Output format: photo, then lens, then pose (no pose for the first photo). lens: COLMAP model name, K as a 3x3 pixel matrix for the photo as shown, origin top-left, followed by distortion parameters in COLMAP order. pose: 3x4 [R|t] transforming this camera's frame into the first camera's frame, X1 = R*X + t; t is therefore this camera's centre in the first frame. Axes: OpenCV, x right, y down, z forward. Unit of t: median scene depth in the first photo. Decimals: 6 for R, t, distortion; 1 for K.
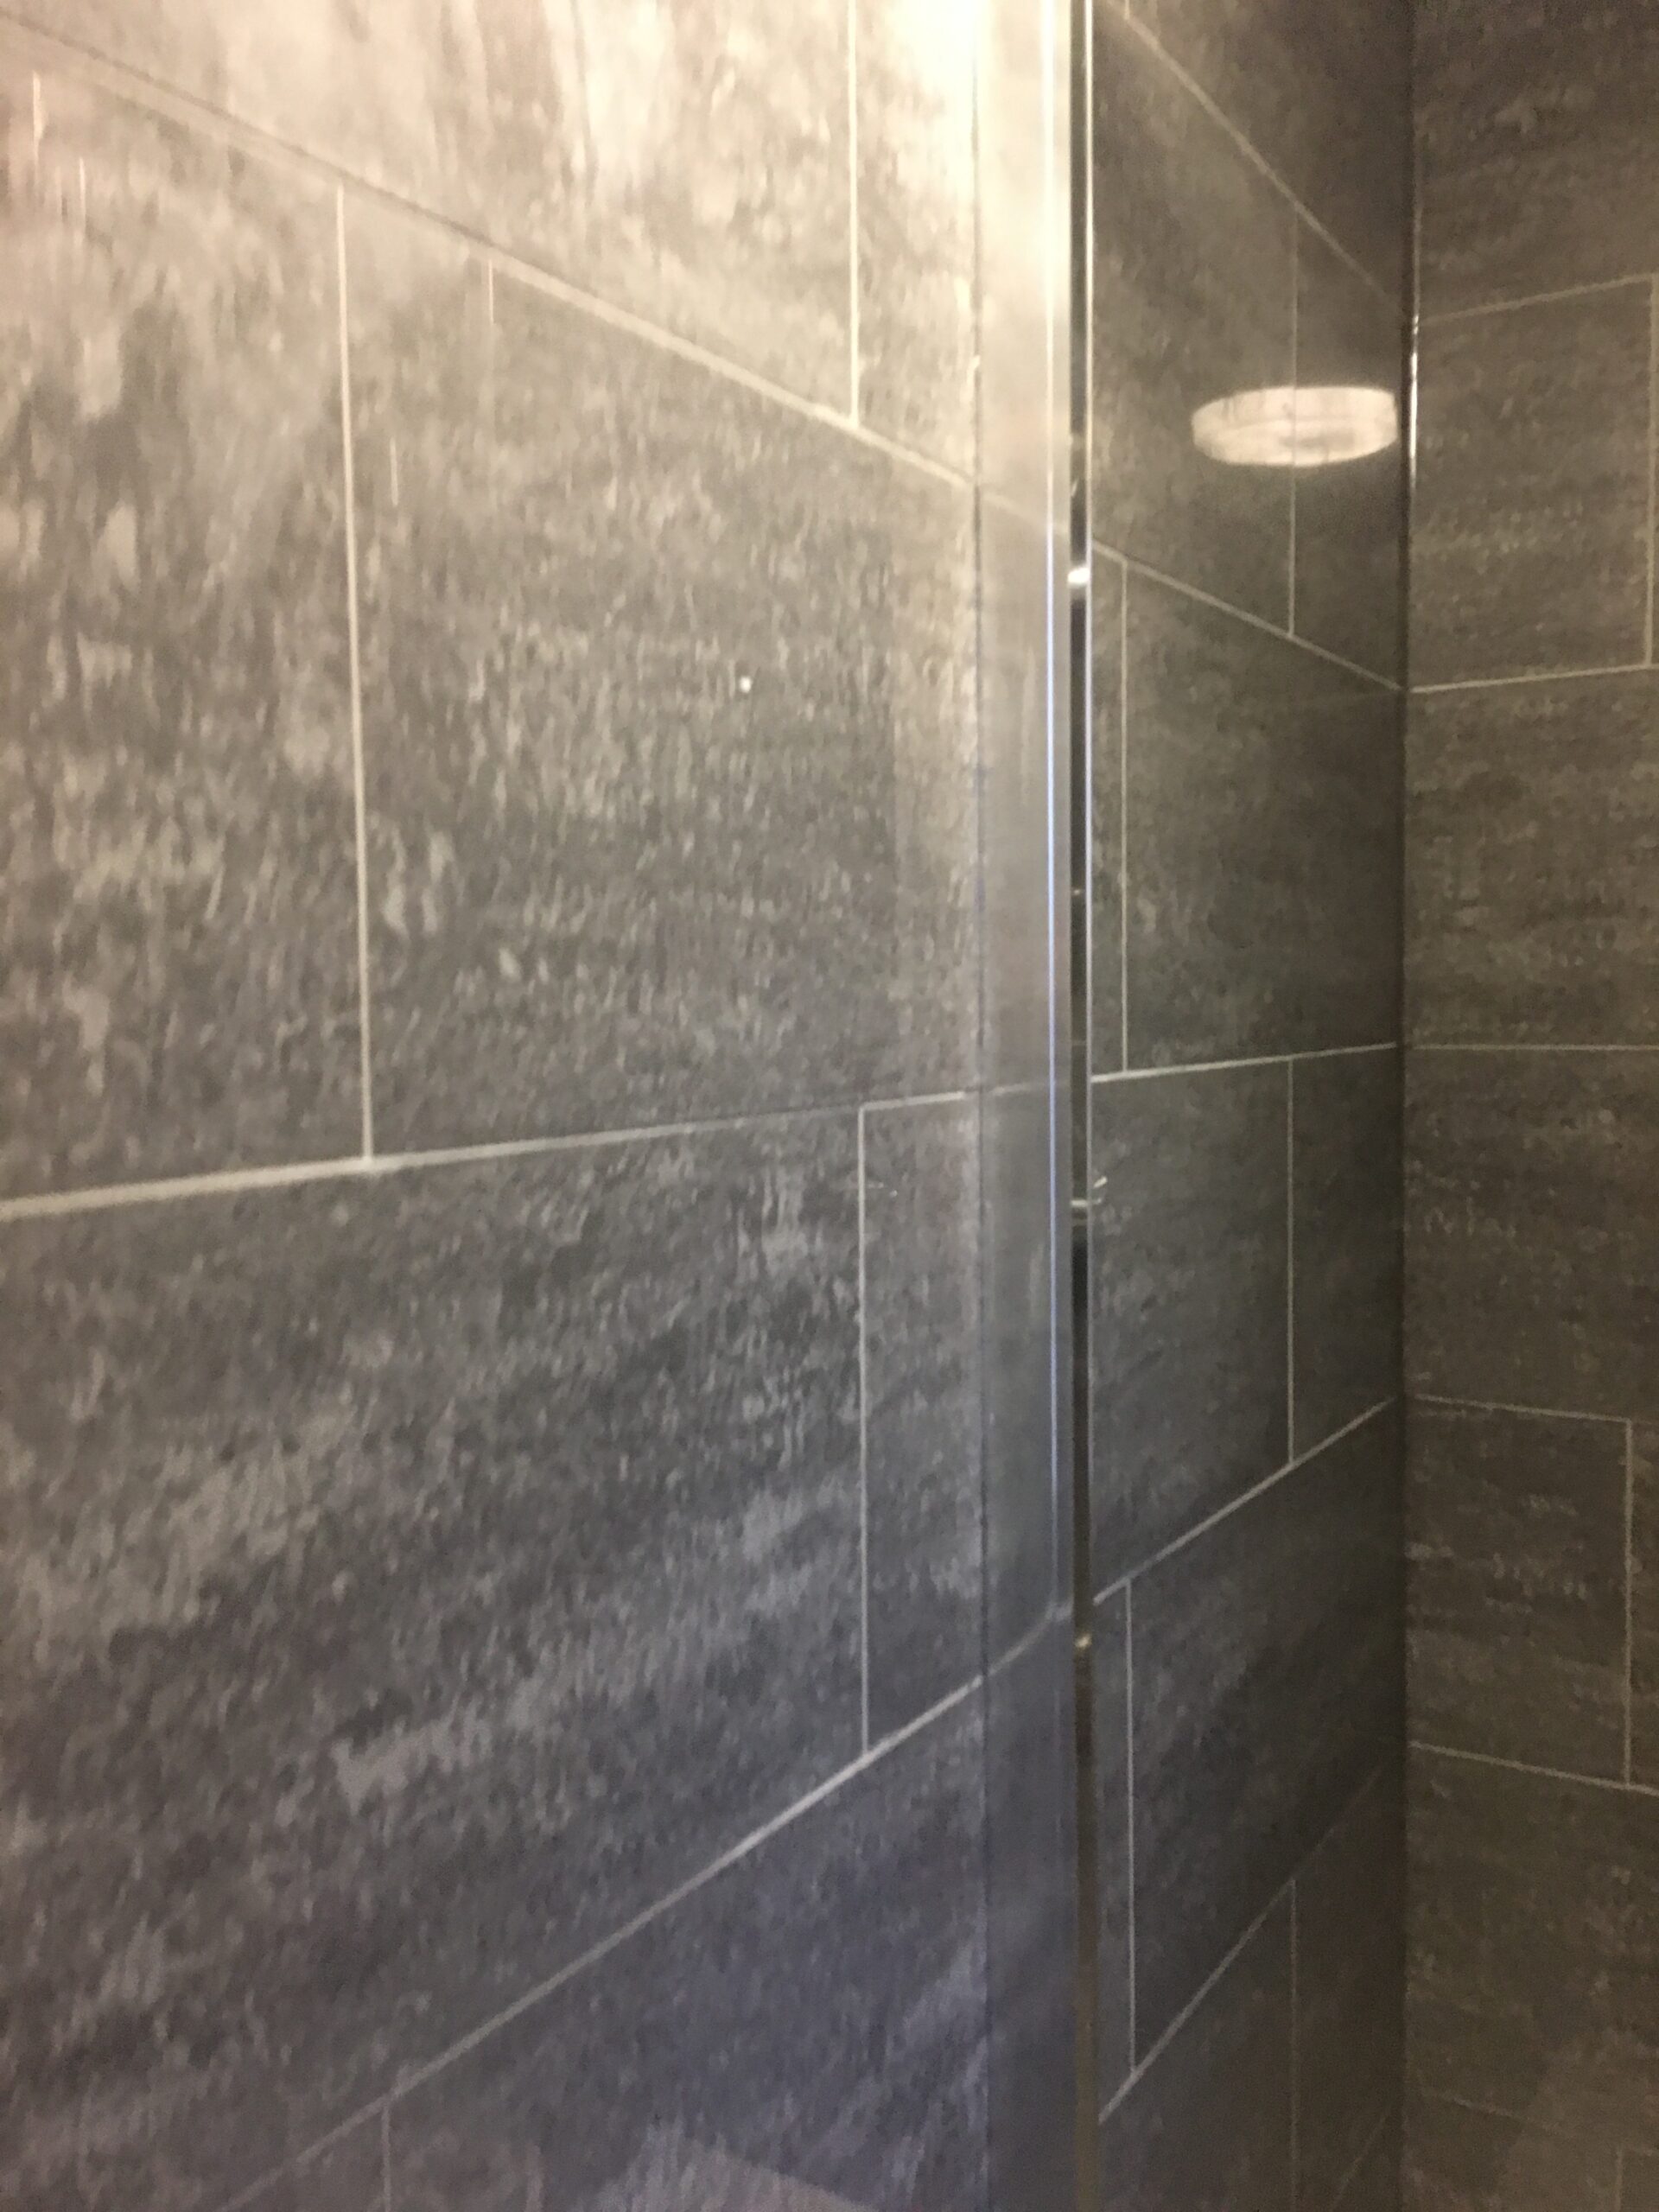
lens RADIAL K [[1844.2, 0, 860.4], [0, 1844.2, 1086.5], [0, 0, 1]] dist [0.125824, -0.173391]
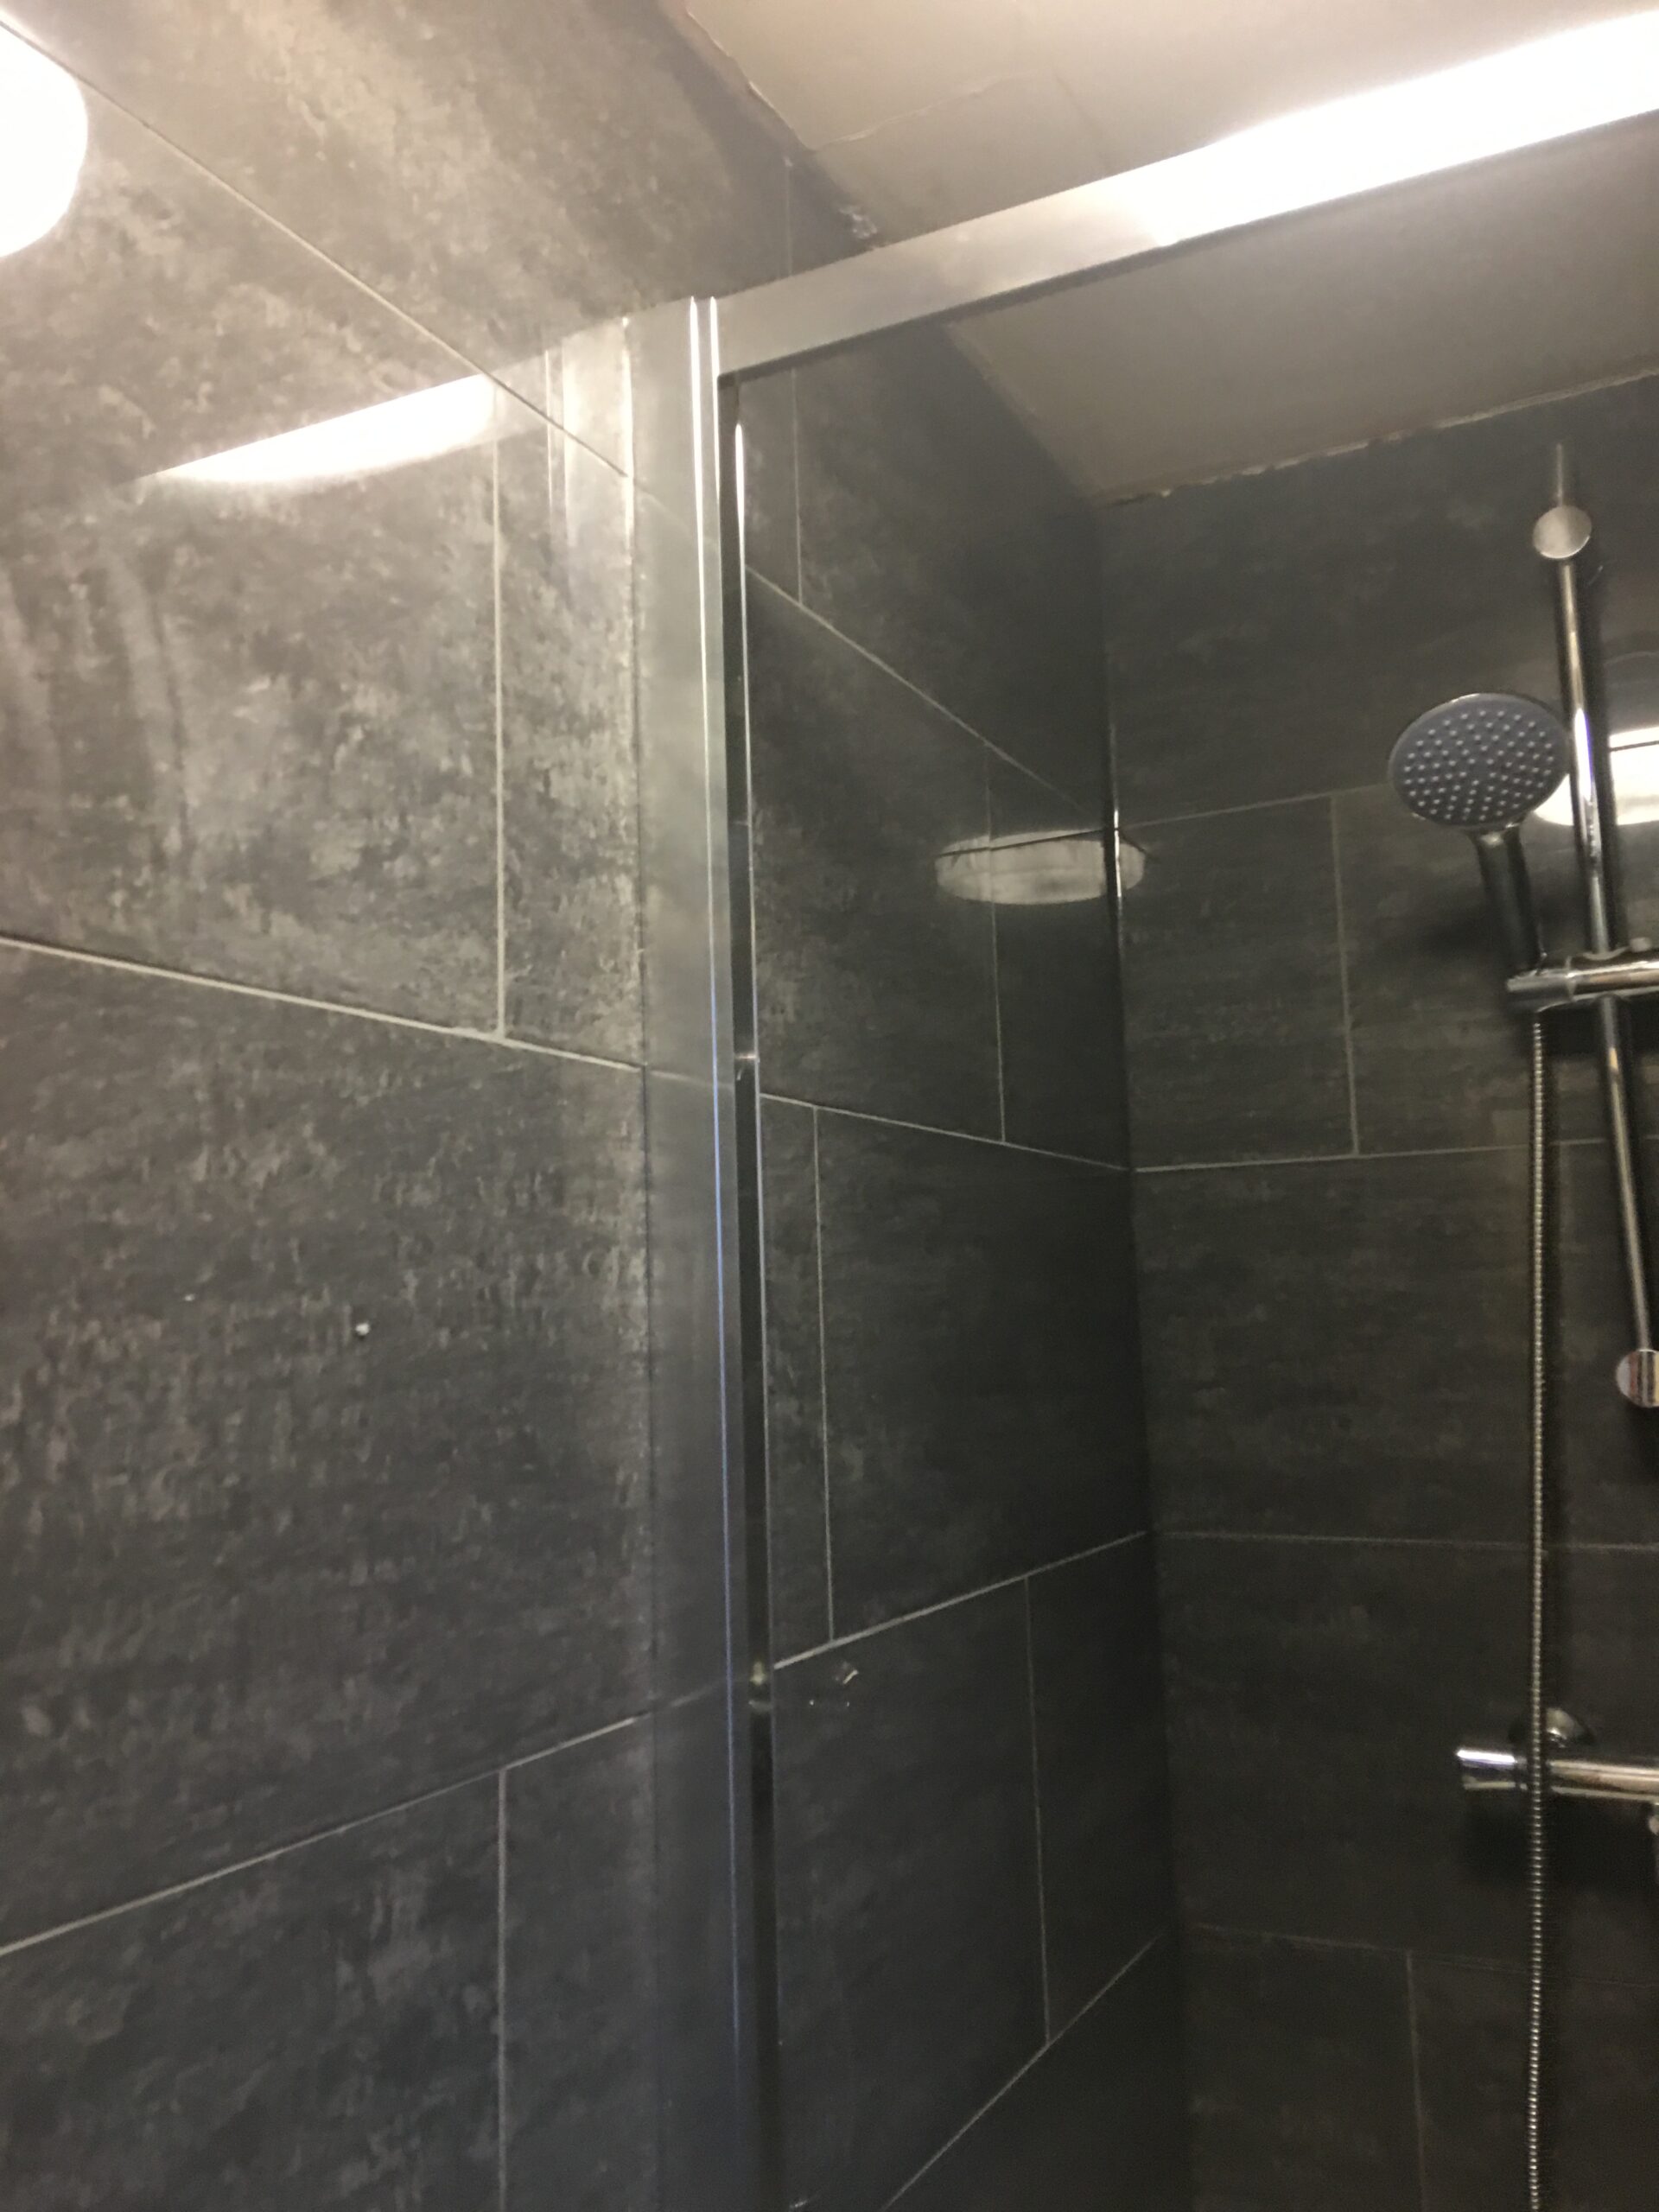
lens RADIAL K [[1844.2, 0, 818.1], [0, 1844.2, 1081.5], [0, 0, 1]] dist [0.125824, -0.173391]
pose [[0.997103, -0.010464, 0.075345, 0.087913], [0.024077, 0.982983, -0.182114, -0.147167], [-0.072157, 0.183401, 0.980386, 0.037602]]
